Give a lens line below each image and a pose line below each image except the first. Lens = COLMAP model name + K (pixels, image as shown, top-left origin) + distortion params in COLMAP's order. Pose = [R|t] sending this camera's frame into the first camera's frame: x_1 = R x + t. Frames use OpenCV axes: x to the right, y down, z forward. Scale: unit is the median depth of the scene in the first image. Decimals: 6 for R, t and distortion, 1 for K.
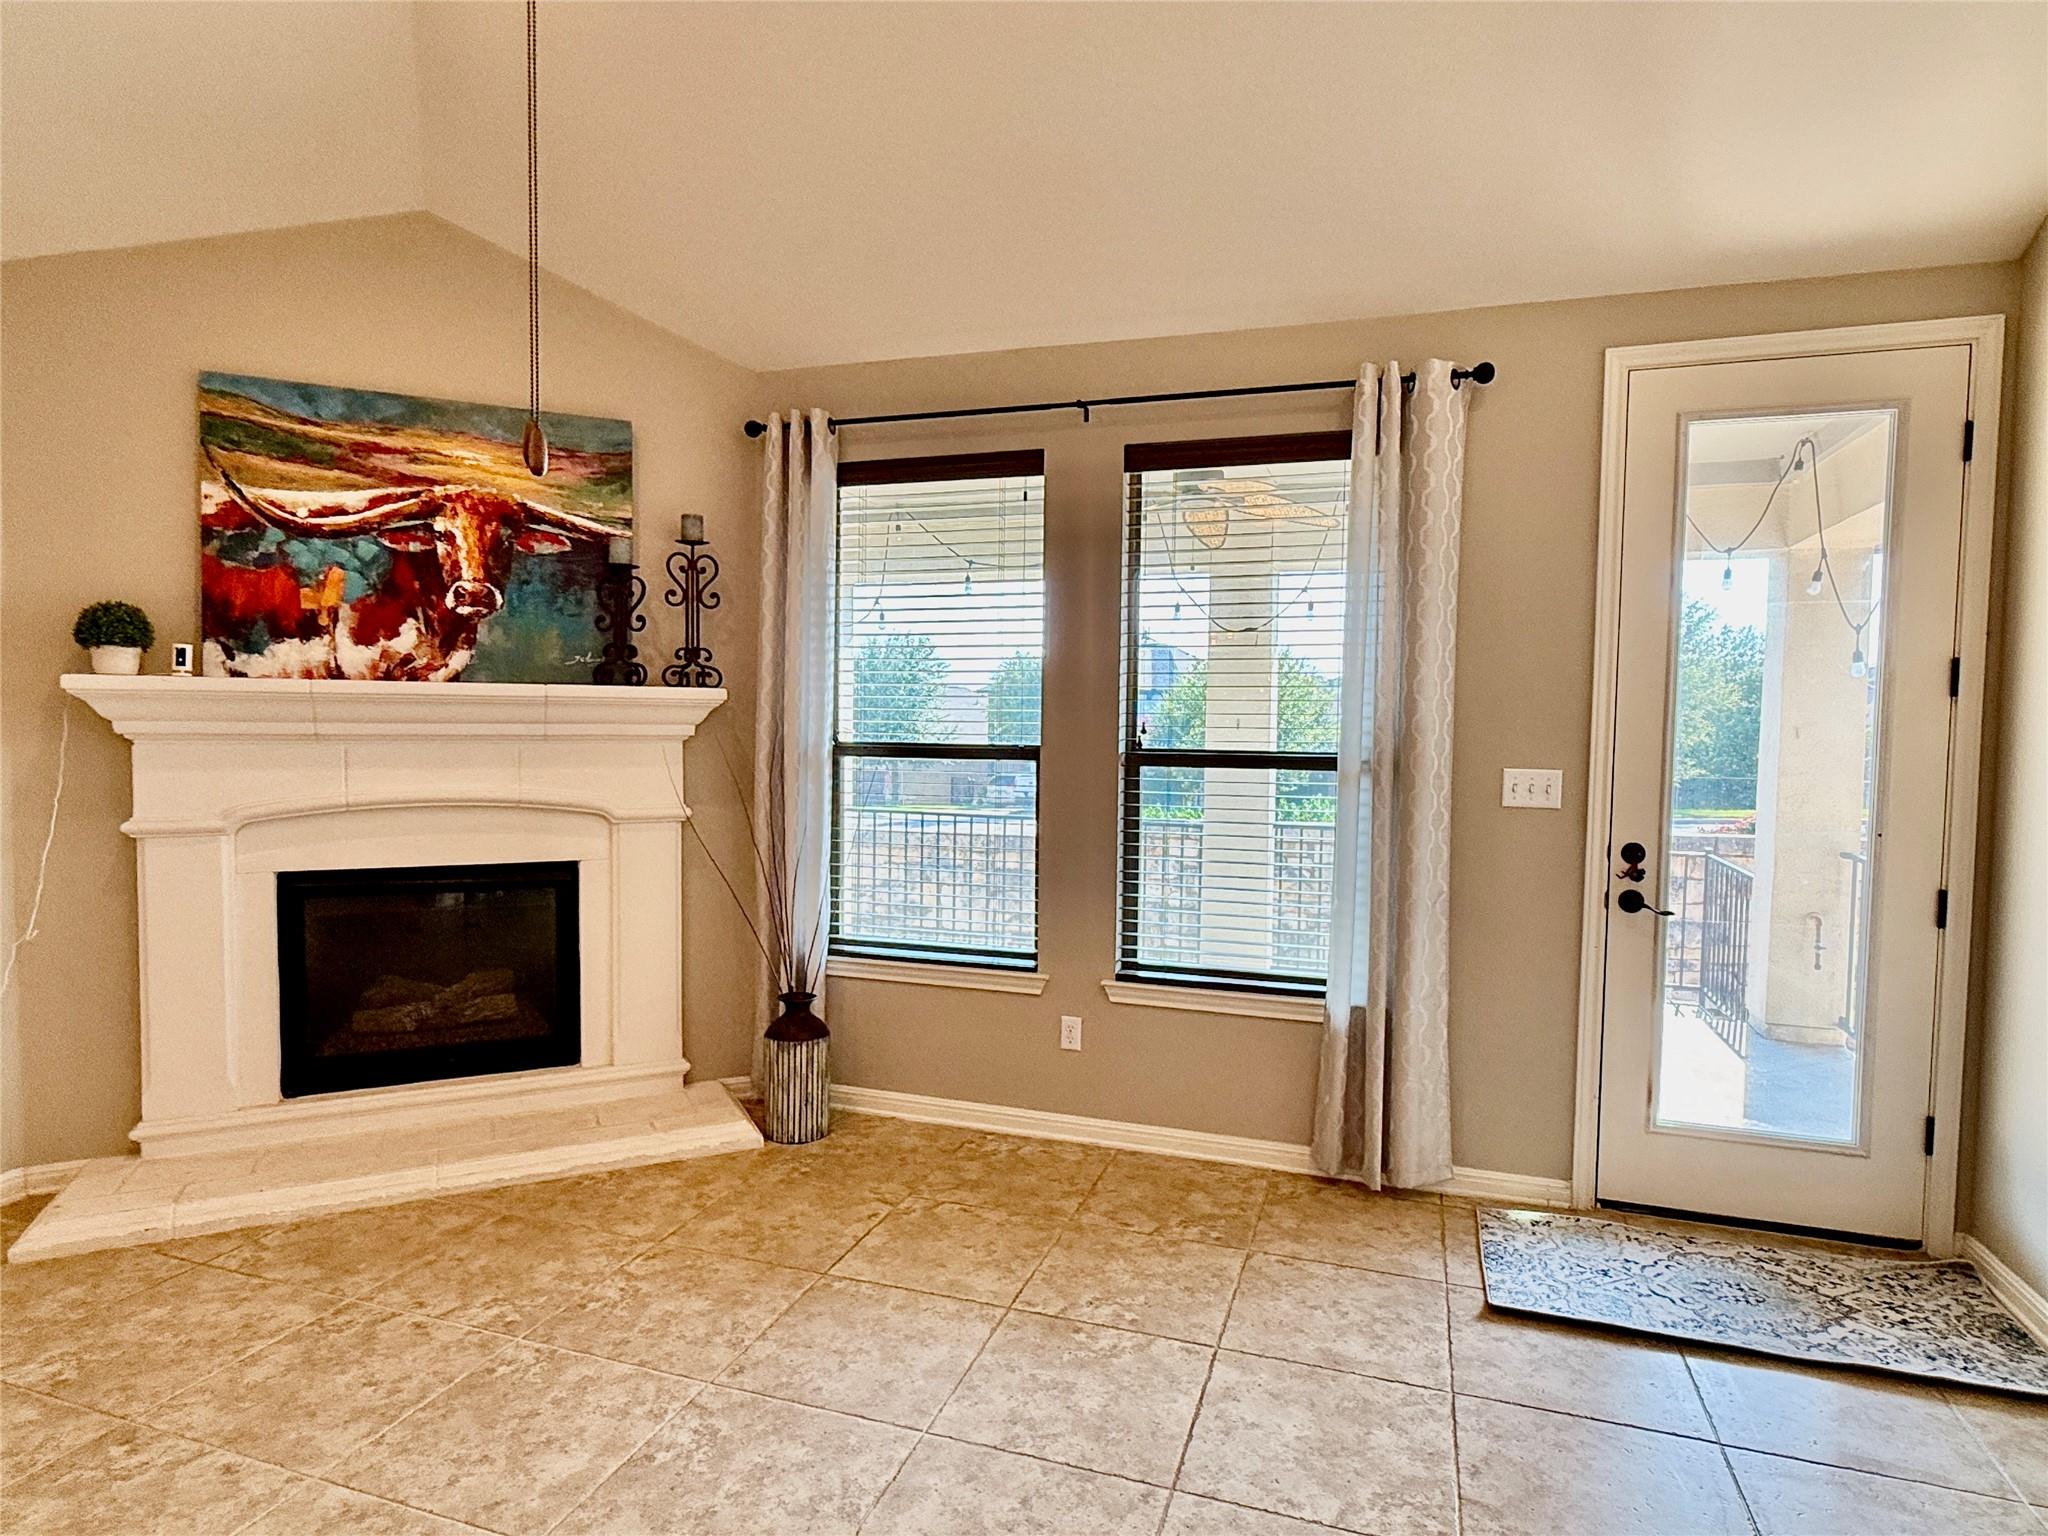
lens RADIAL K [[1134.8, 0, 1033.1], [0, 1134.8, 770.8], [0, 0, 1]] dist [0.004397, 0.001169]
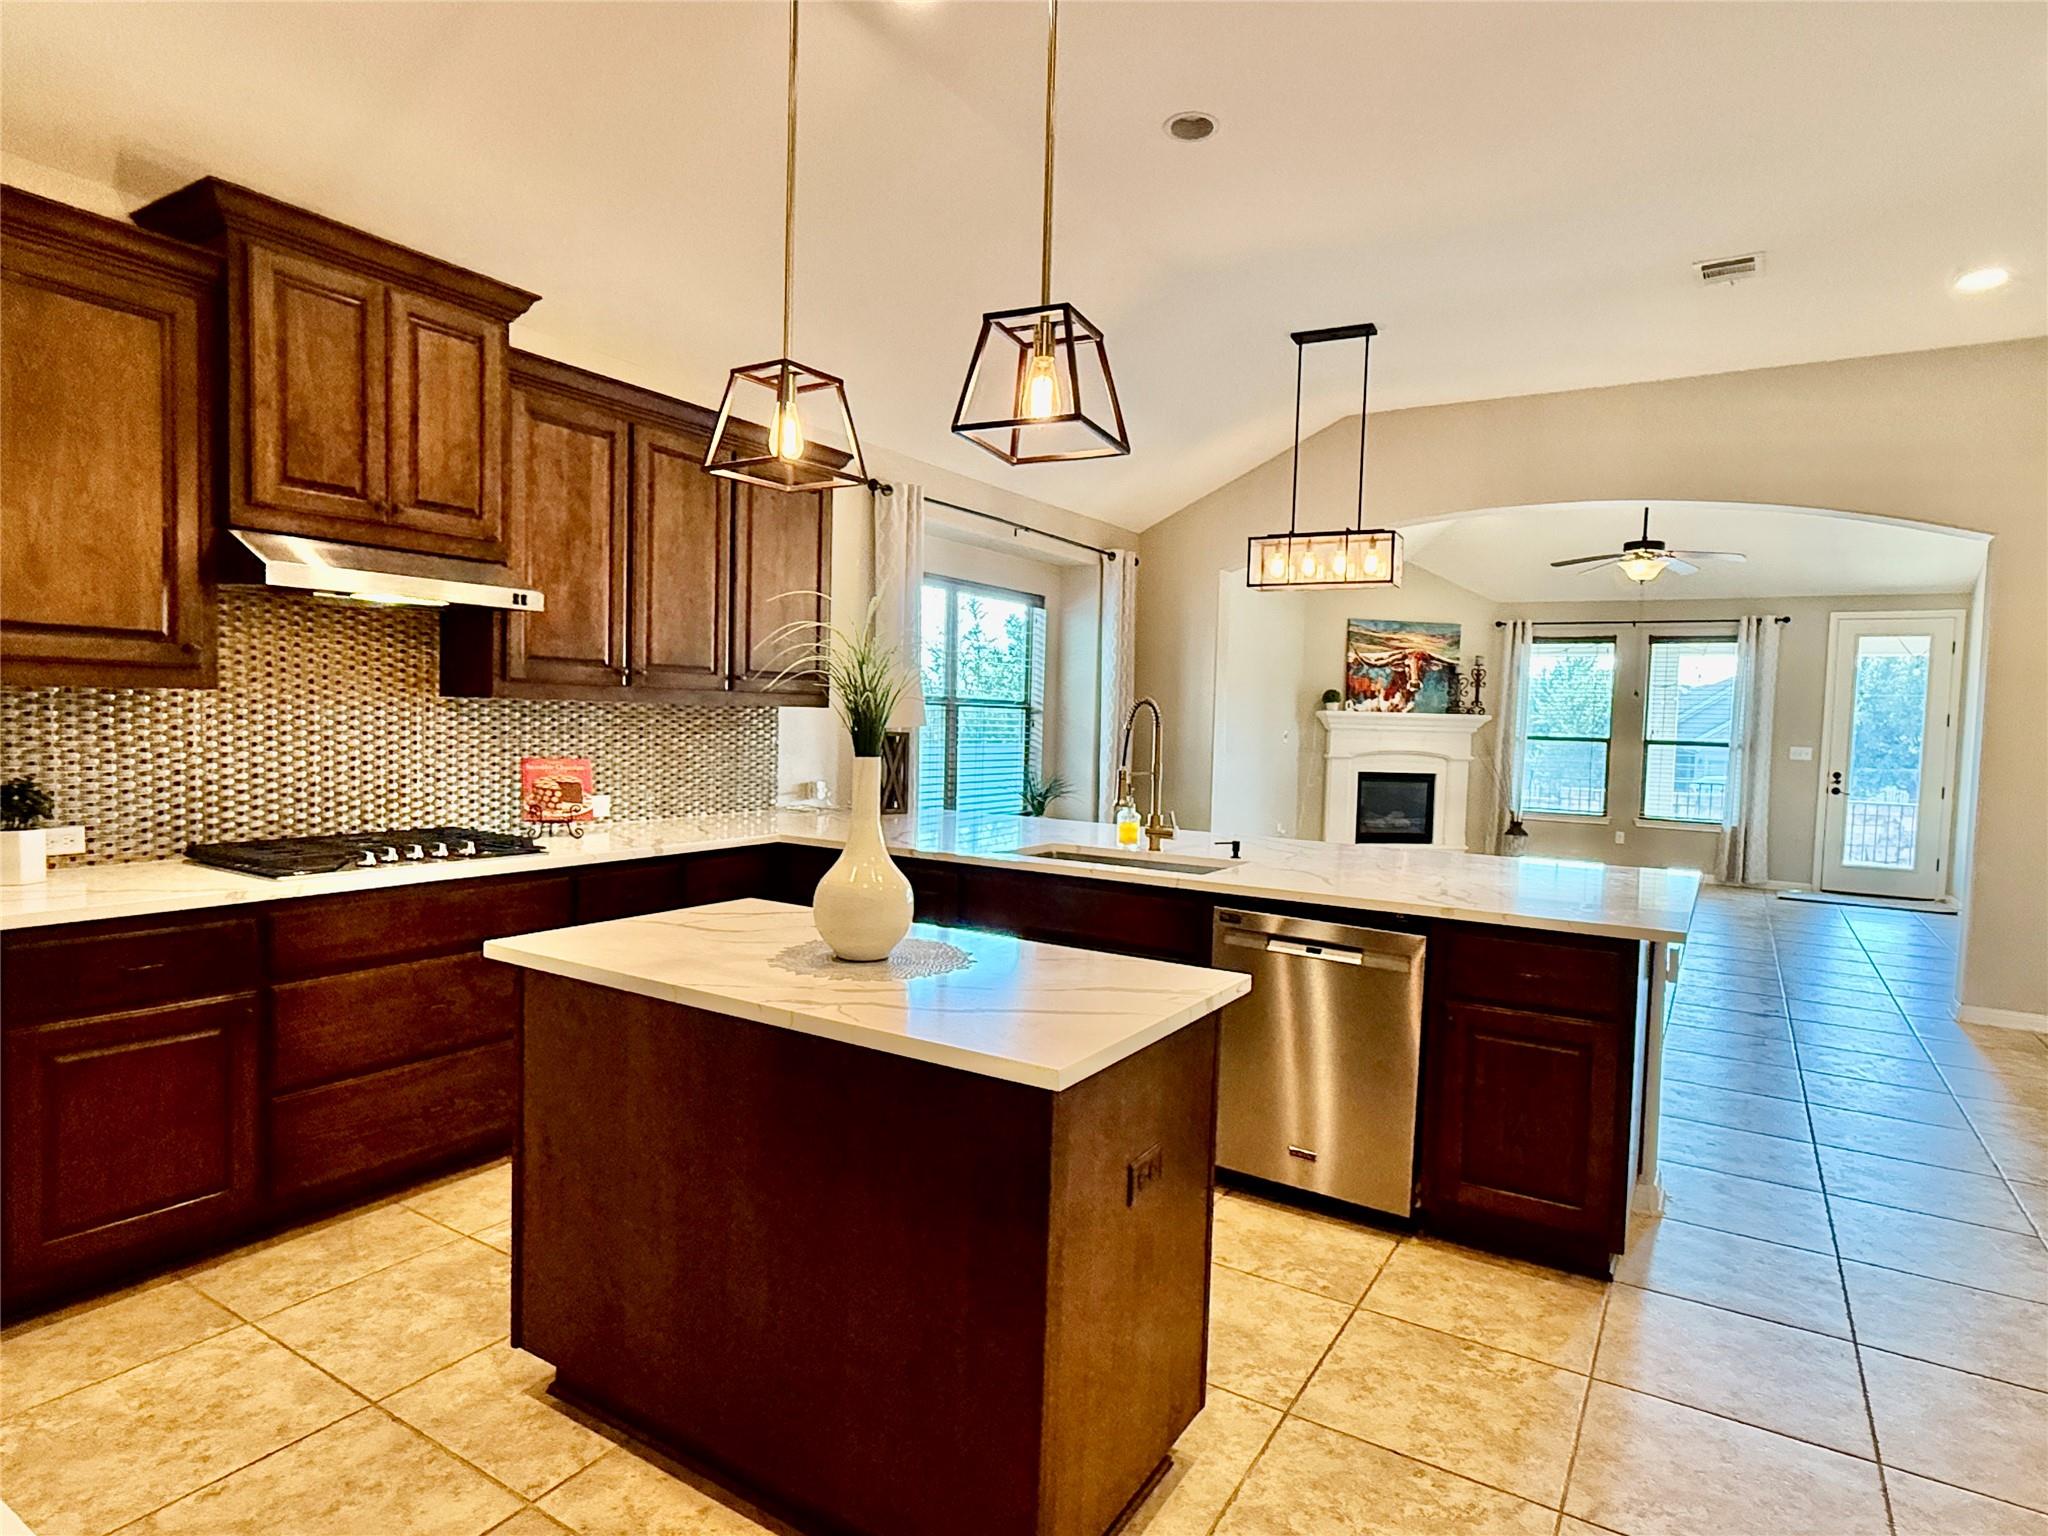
lens RADIAL K [[1134.8, 0, 1033.1], [0, 1134.8, 770.8], [0, 0, 1]] dist [0.004397, 0.001169]
pose [[0.974236, 0.026323, -0.223989, -0.818154], [-0.026628, 0.999644, 0.001663, 0.102566], [0.223953, 0.004344, 0.974590, -2.256264]]
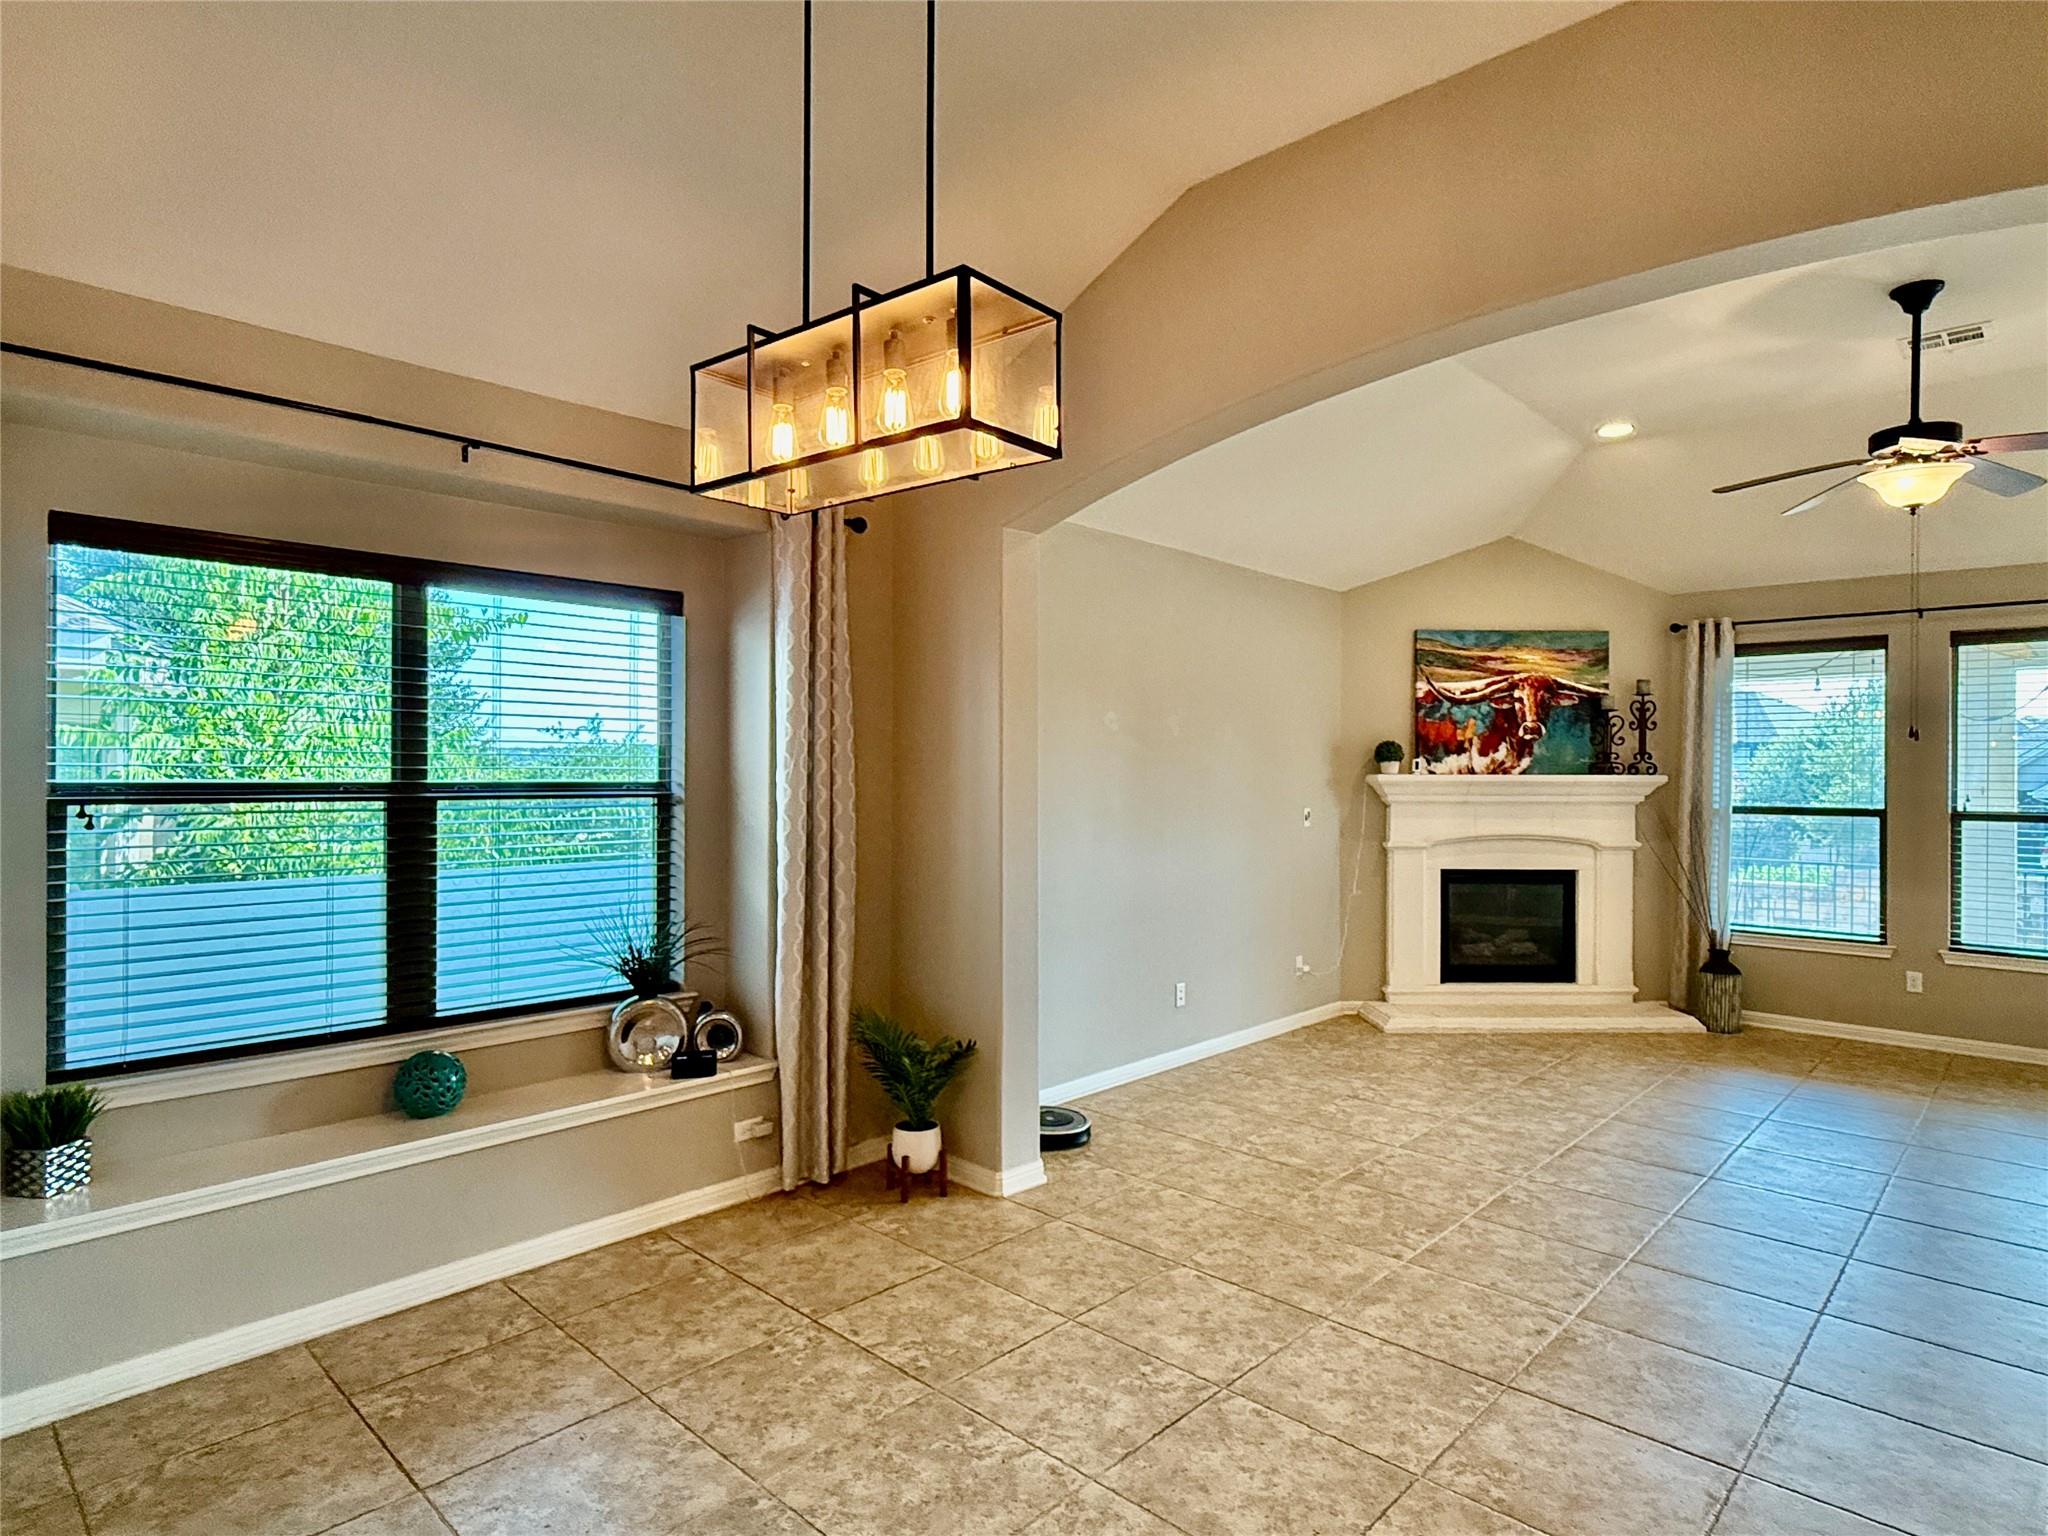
lens RADIAL K [[1134.2, 0, 1020.4], [0, 1134.2, 772.3], [0, 0, 1]] dist [-0.004275, -0.000343]
pose [[0.907325, -0.008004, -0.420353, -0.481049], [-0.011862, 0.998933, -0.044624, 0.015116], [0.420262, 0.045475, 0.906263, -1.126091]]
